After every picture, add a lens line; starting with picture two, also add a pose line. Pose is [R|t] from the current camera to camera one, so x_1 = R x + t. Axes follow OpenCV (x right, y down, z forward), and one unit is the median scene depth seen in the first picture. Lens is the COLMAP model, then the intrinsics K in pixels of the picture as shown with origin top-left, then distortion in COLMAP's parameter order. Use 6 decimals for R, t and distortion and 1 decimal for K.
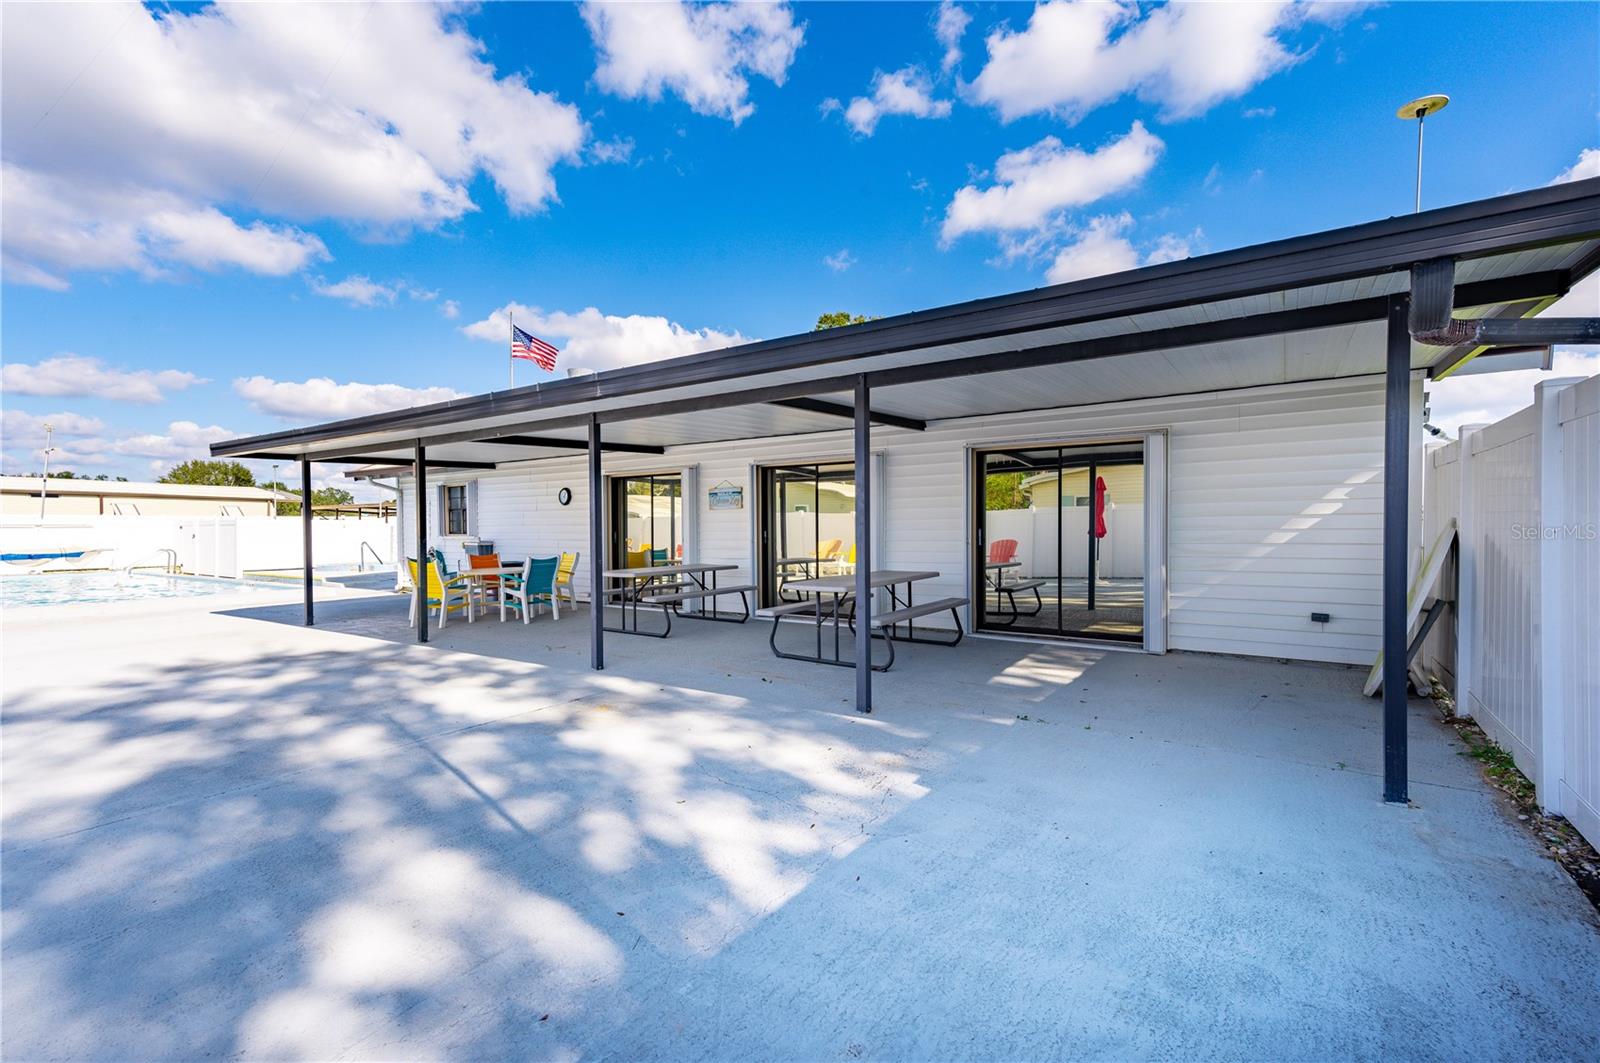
lens RADIAL K [[743.7, 0, 816.5], [0, 743.7, 529.4], [0, 0, 1]] dist [0.032984, -0.020310]
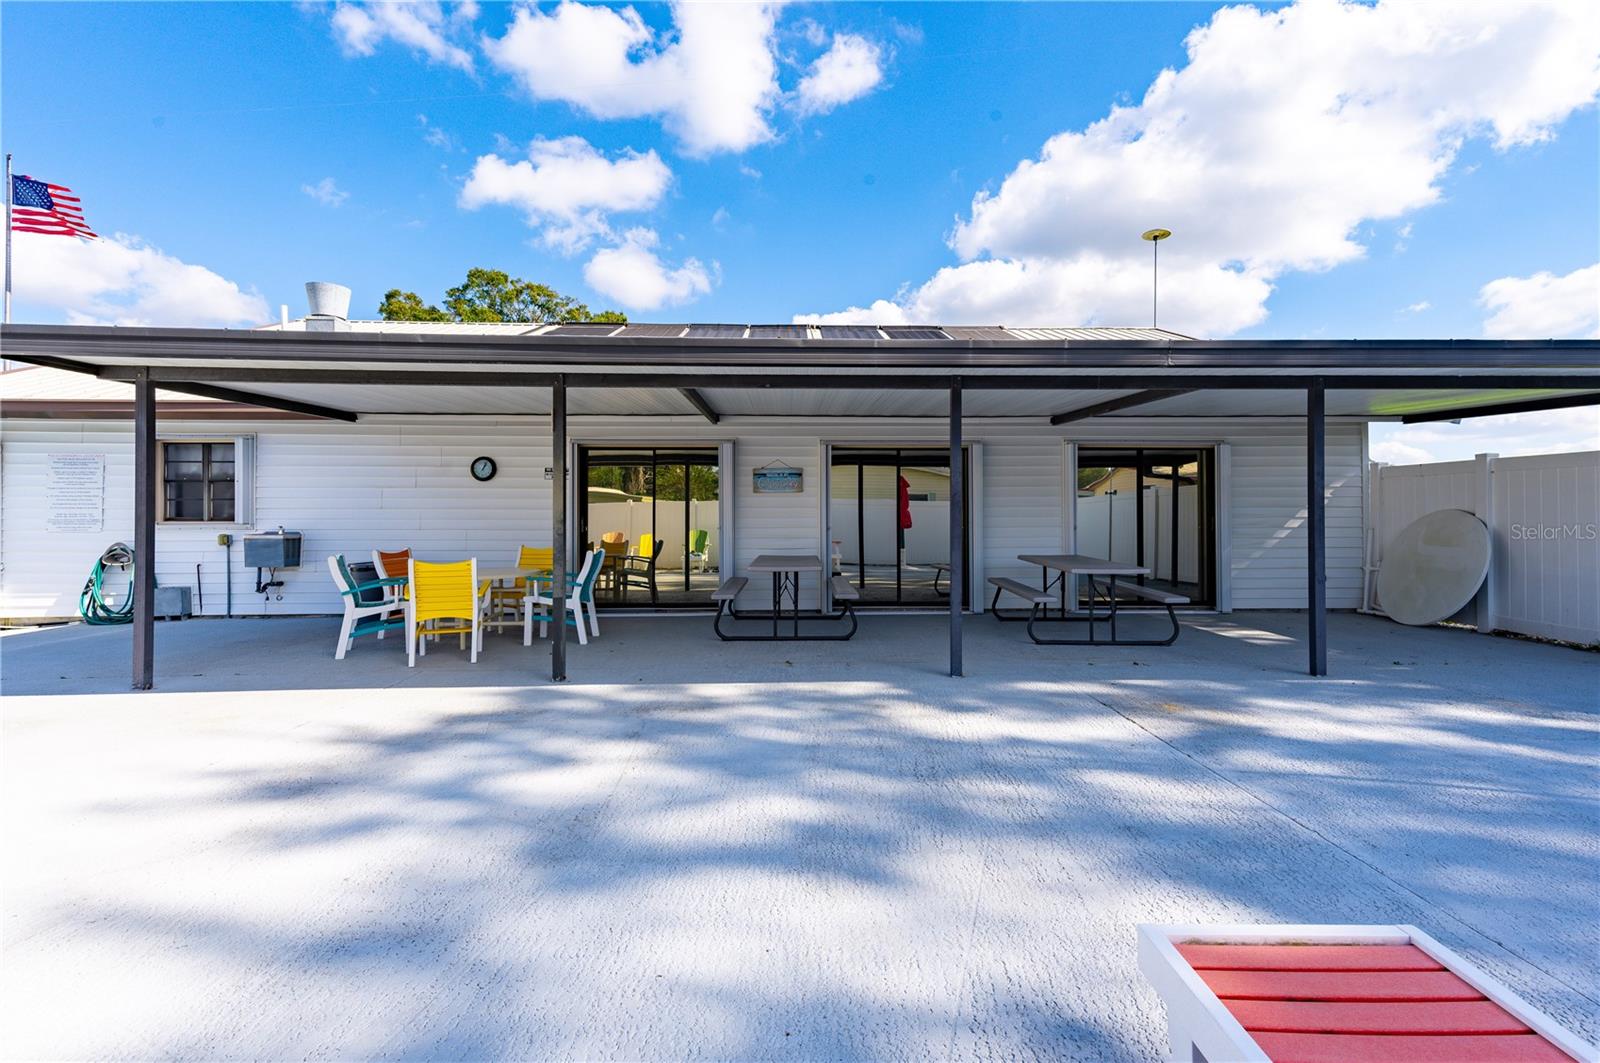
lens RADIAL K [[743.7, 0, 816.5], [0, 743.7, 529.4], [0, 0, 1]] dist [0.032984, -0.020310]
pose [[0.768025, 0.001119, 0.640419, -0.092363], [-0.000783, 0.999999, -0.000809, 0.002344], [-0.640419, 0.000120, 0.768025, 0.043449]]
